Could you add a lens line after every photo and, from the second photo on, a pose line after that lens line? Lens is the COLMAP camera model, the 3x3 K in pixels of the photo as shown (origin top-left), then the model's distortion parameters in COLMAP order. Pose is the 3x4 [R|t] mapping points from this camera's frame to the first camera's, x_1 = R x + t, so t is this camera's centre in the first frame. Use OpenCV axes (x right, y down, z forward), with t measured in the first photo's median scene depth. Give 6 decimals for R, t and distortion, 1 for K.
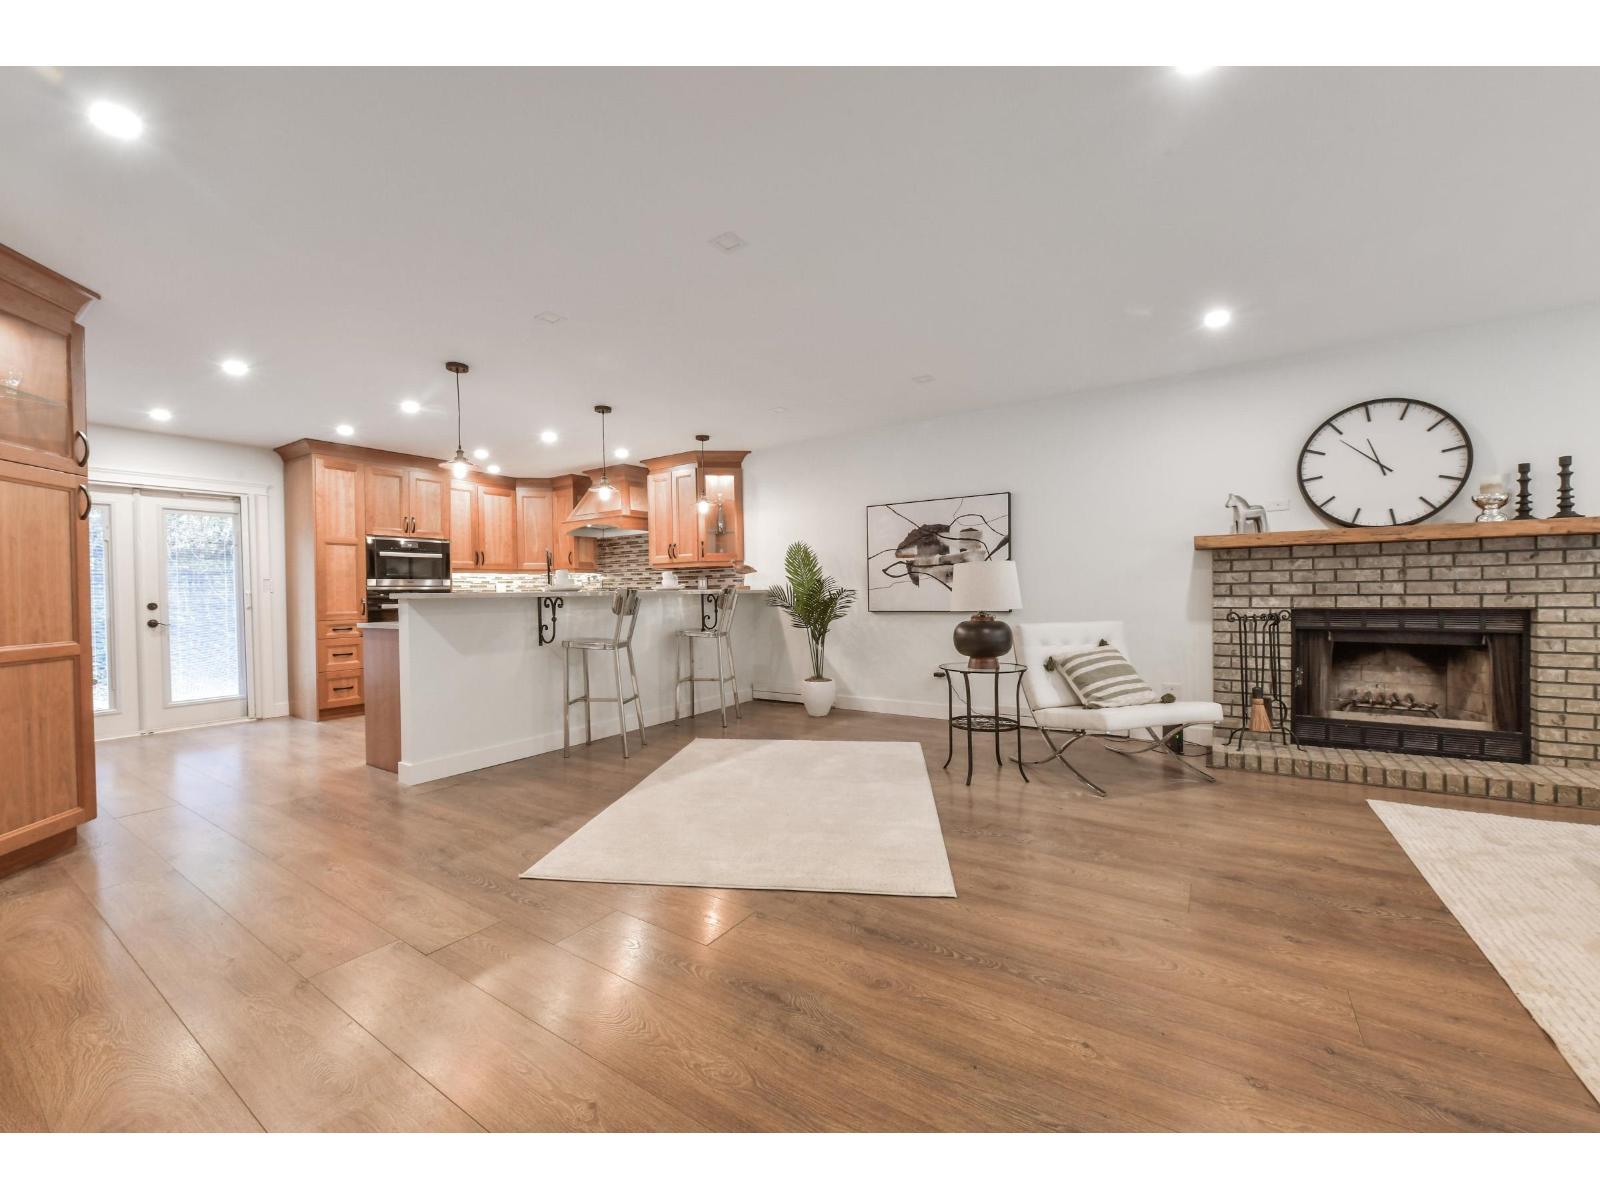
lens RADIAL K [[630.3, 0, 800.0], [0, 630.3, 600.0], [0, 0, 1]] dist [-0.007520, -0.000099]
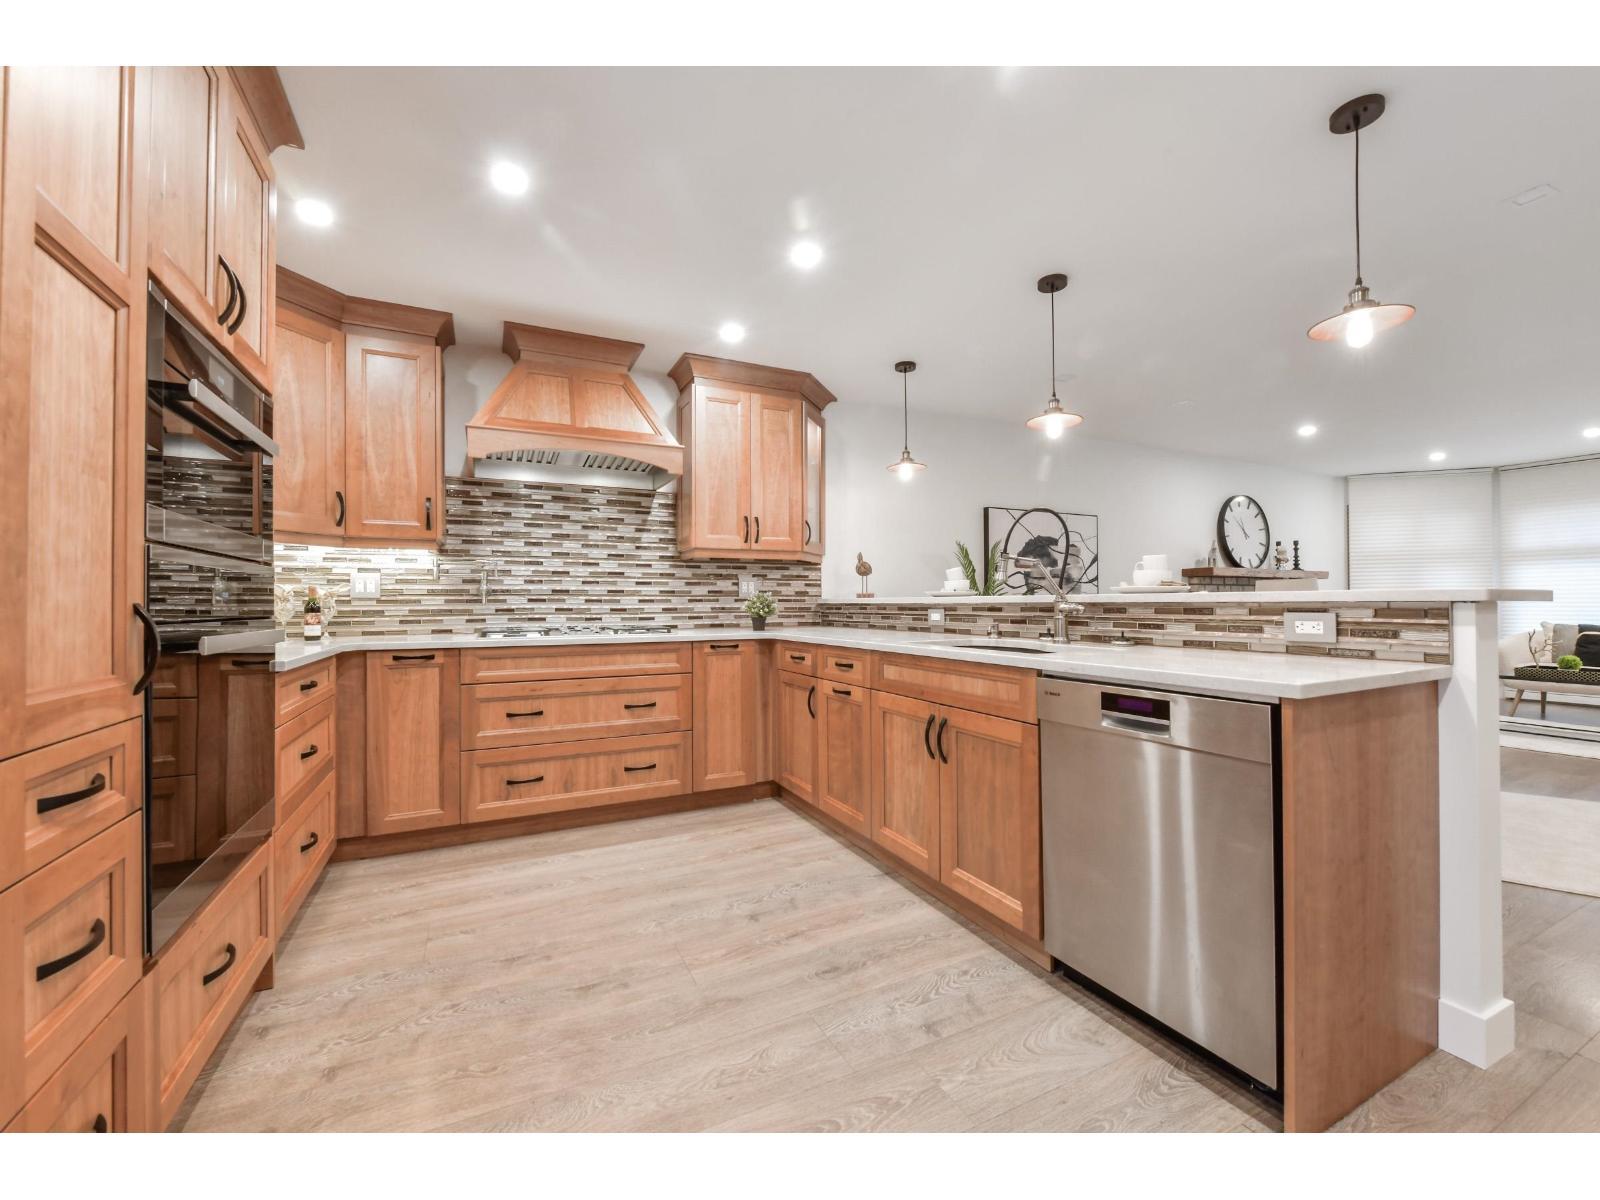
lens RADIAL K [[640.1, 0, 800.0], [0, 640.1, 600.0], [0, 0, 1]] dist [-0.007353, -0.000285]
pose [[0.504743, 0.018489, 0.863072, -1.163778], [0.008306, 0.999620, -0.026272, 0.004861], [-0.863230, 0.020429, 0.504398, 1.130342]]
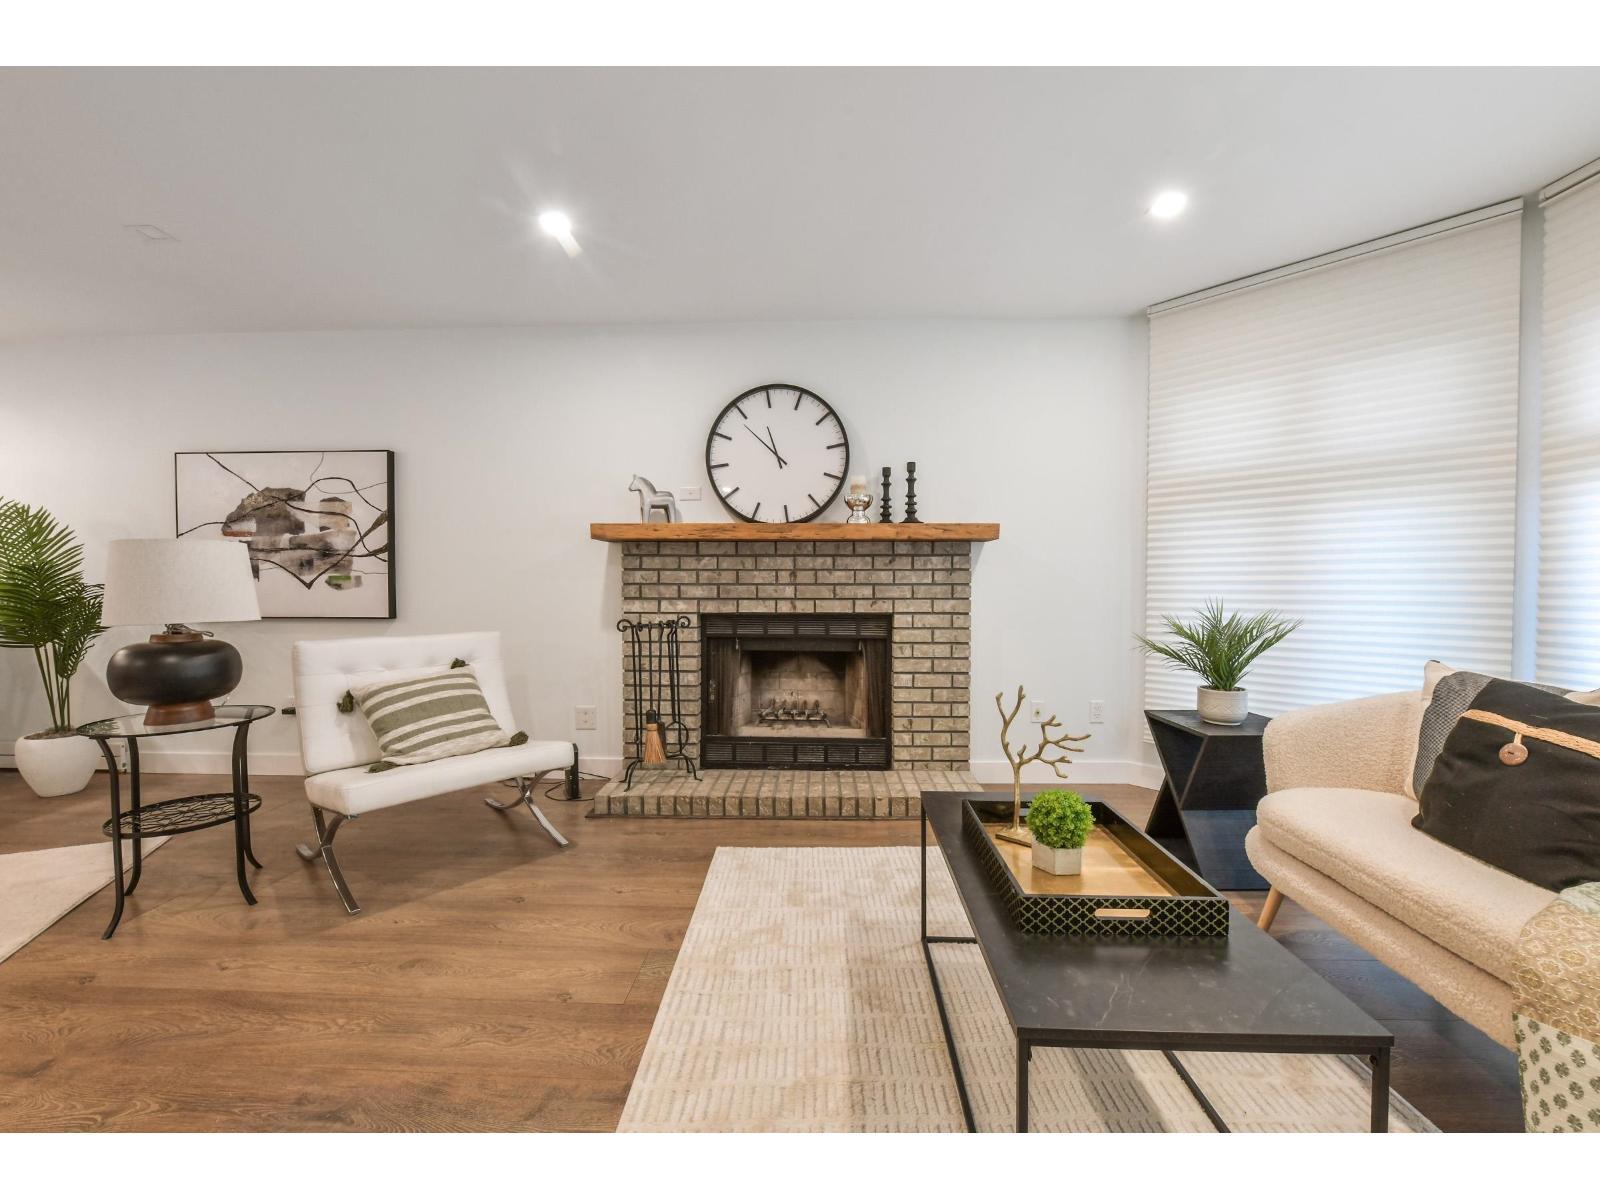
lens RADIAL K [[630.3, 0, 800.0], [0, 630.3, 600.0], [0, 0, 1]] dist [-0.007520, -0.000099]
pose [[0.852237, 0.002159, 0.523152, 0.456584], [-0.006849, 0.999952, 0.007031, -0.012768], [-0.523111, -0.009575, 0.852211, 0.190458]]
